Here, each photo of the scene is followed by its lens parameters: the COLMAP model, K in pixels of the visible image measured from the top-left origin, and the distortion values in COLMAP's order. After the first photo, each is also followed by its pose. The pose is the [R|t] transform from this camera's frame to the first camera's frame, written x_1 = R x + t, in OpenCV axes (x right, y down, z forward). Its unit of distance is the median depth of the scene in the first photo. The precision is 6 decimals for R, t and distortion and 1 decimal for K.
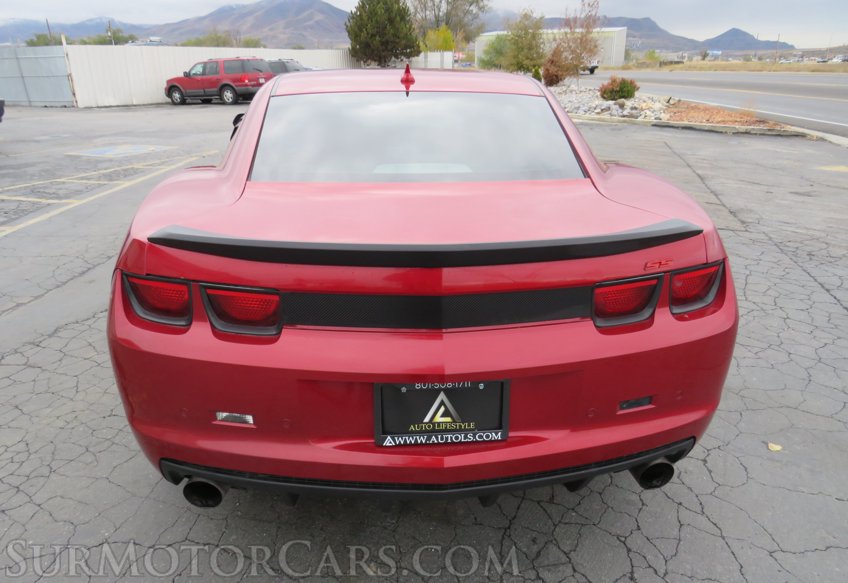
lens RADIAL K [[626.5, 0, 417.8], [0, 626.5, 294.1], [0, 0, 1]] dist [-0.042089, 0.029585]
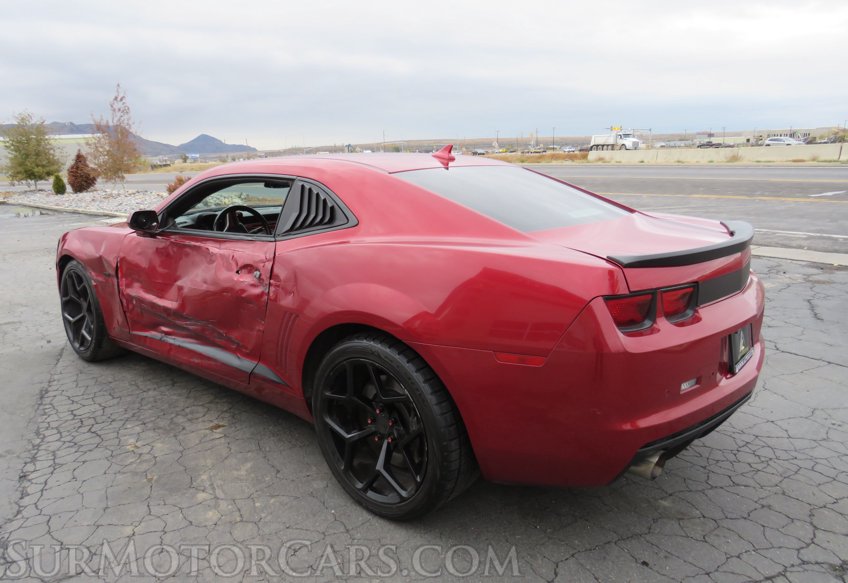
lens RADIAL K [[626.5, 0, 417.8], [0, 626.5, 294.1], [0, 0, 1]] dist [-0.042089, 0.029585]
pose [[0.706667, -0.168446, 0.687203, -0.867941], [0.272530, 0.961110, -0.044664, -0.047054], [-0.652954, 0.218845, 0.725092, 0.196562]]
